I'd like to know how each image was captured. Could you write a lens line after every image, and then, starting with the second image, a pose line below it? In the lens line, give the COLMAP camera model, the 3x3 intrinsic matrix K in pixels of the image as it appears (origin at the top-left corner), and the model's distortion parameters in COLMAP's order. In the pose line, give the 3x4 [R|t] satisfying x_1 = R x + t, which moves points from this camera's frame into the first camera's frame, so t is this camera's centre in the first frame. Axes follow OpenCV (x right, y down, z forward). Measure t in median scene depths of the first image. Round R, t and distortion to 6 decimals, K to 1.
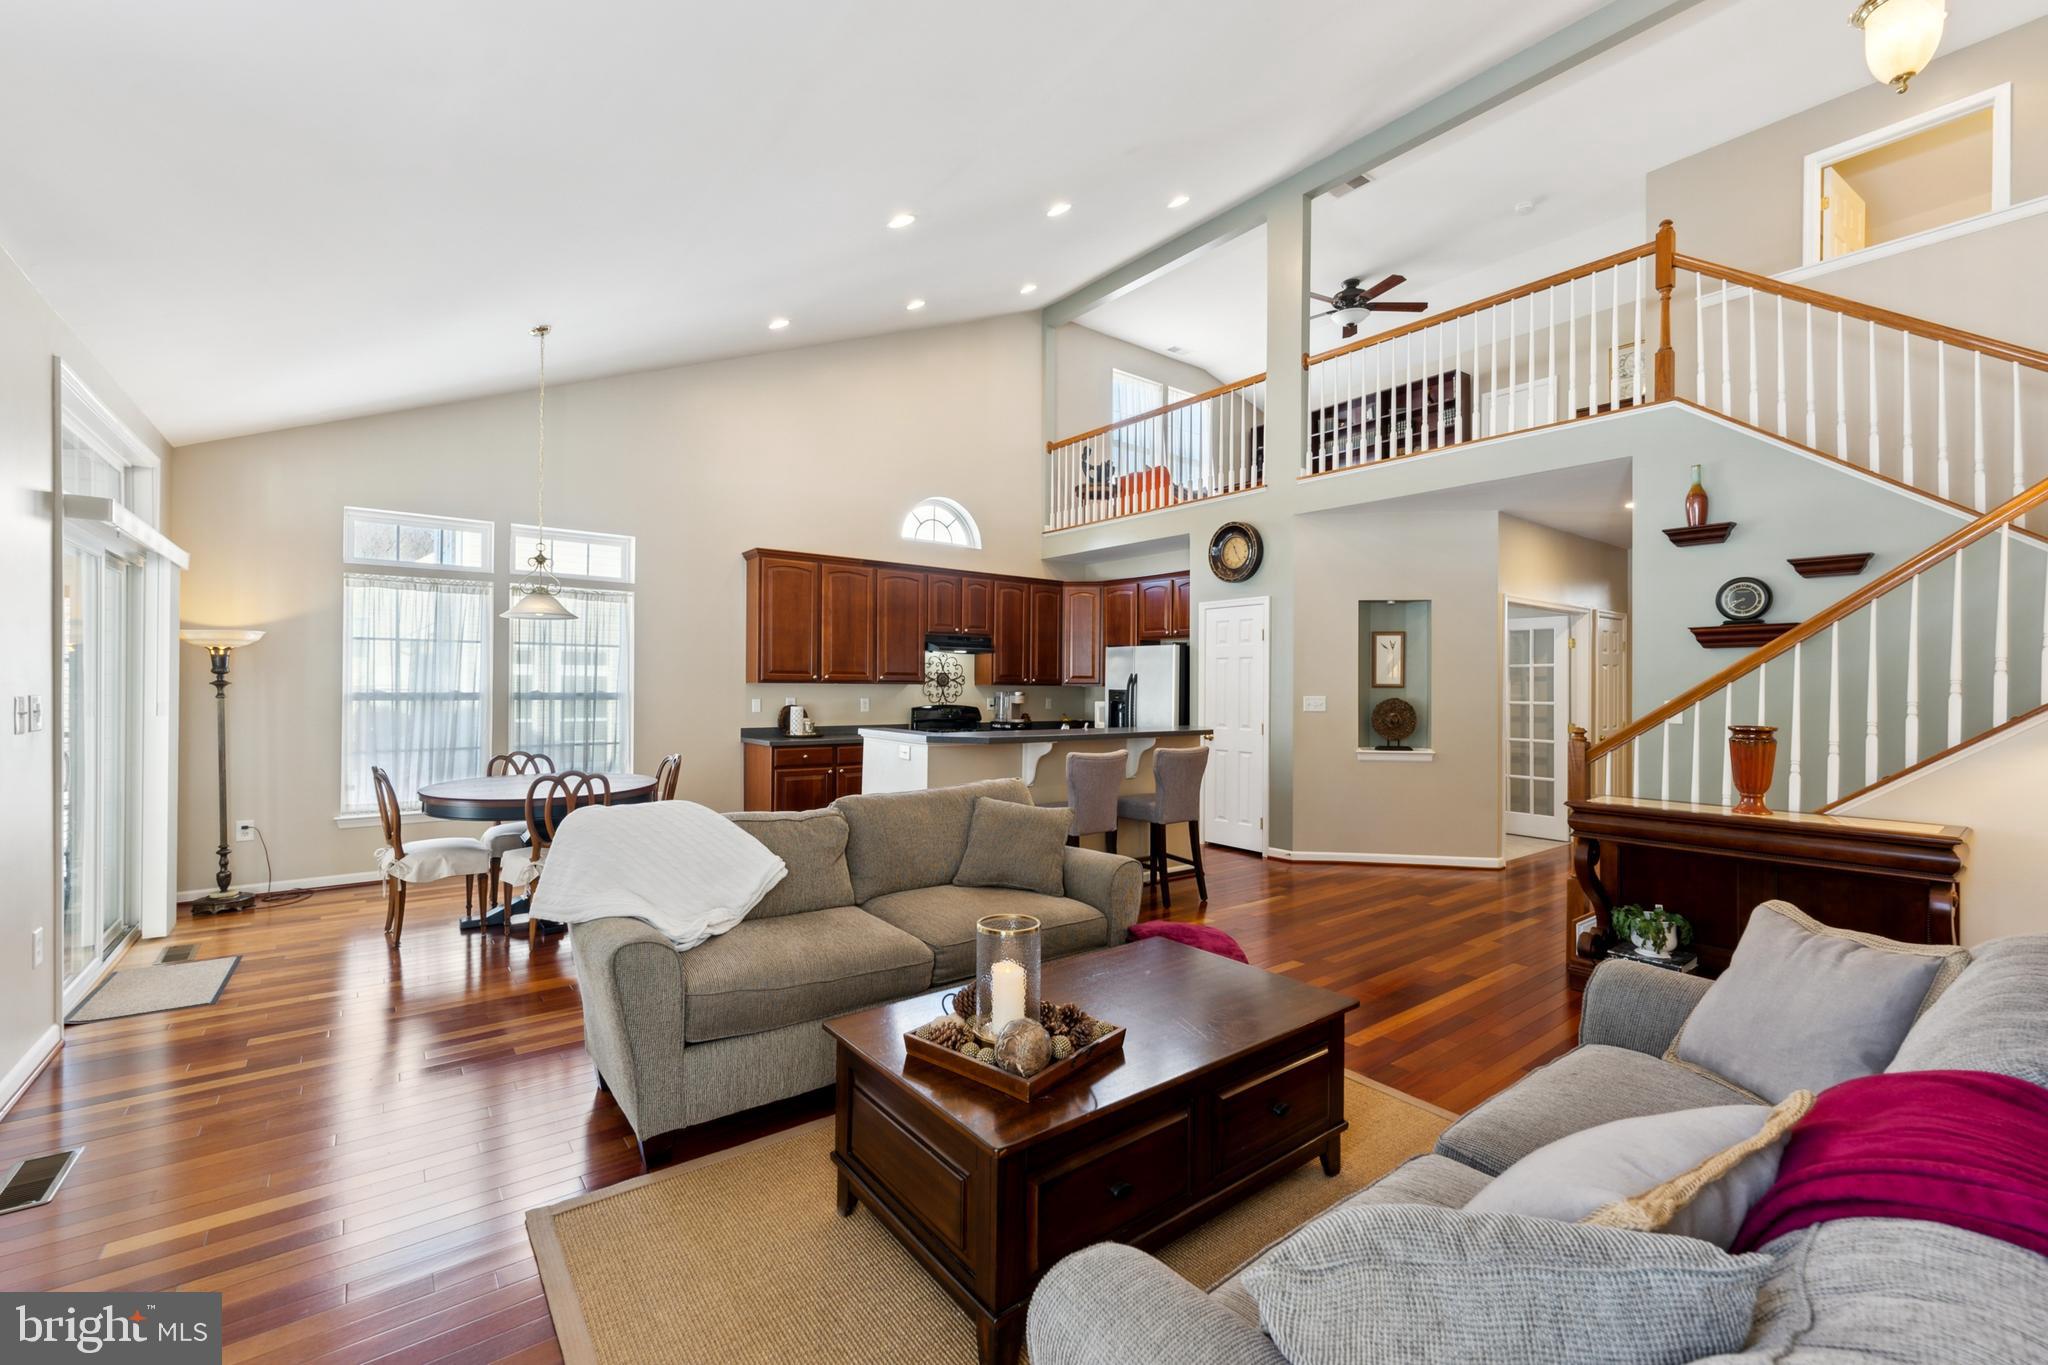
lens RADIAL K [[844.1, 0, 1023.4], [0, 844.1, 684.3], [0, 0, 1]] dist [0.010904, -0.000165]
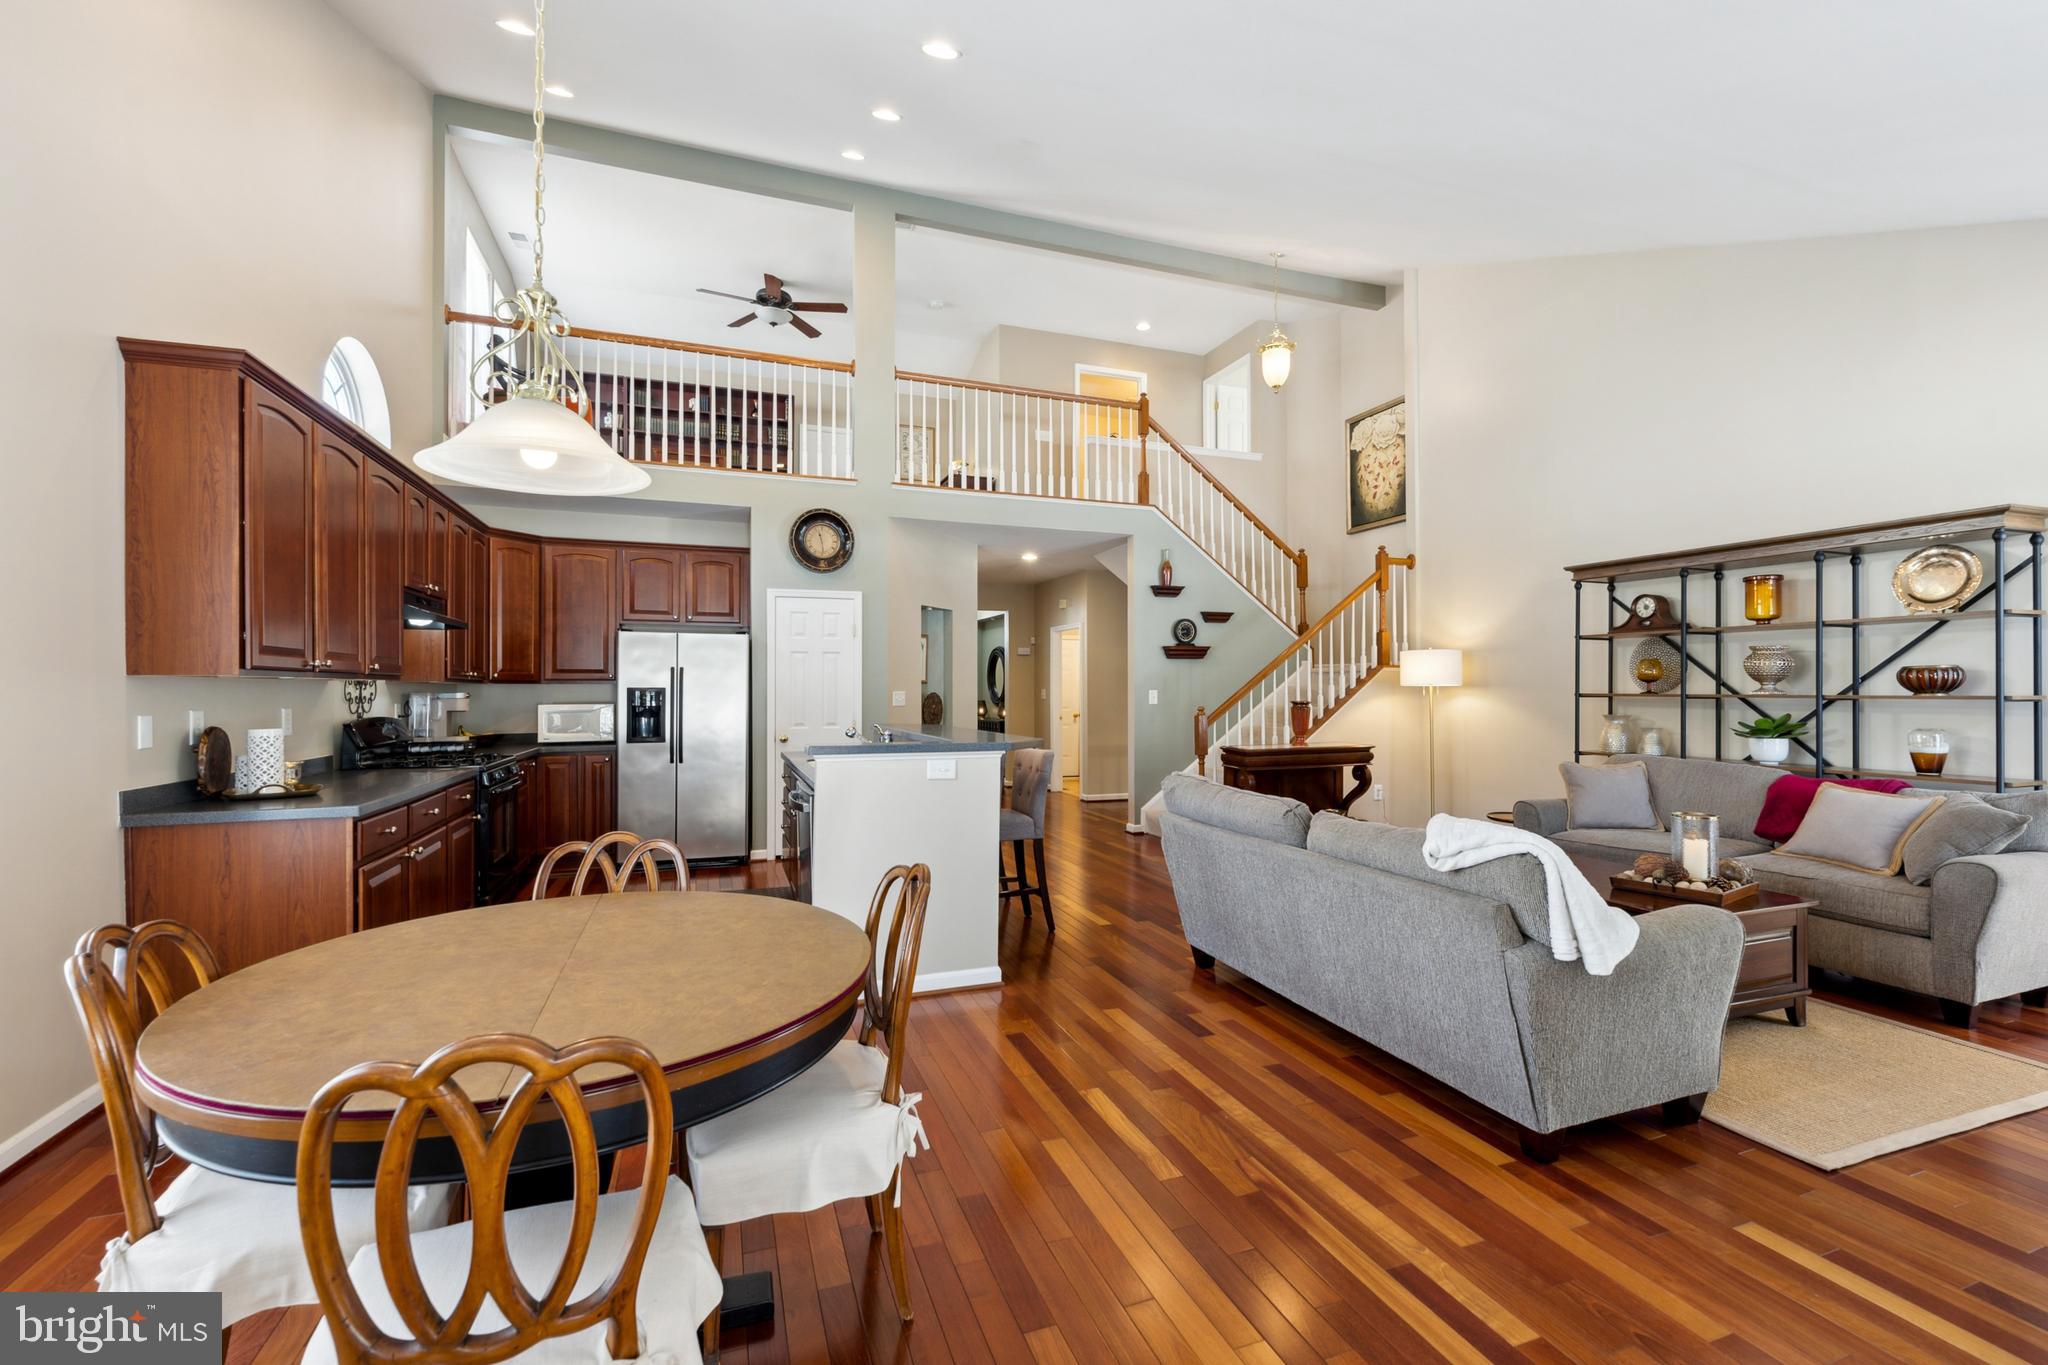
lens RADIAL K [[853.0, 0, 1015.6], [0, 853.0, 686.8], [0, 0, 1]] dist [-0.000274, -0.000235]
pose [[0.308090, -0.004626, 0.951346, -0.821806], [0.003642, 0.999987, 0.003683, 0.005821], [-0.951350, 0.002330, 0.308103, 0.699241]]
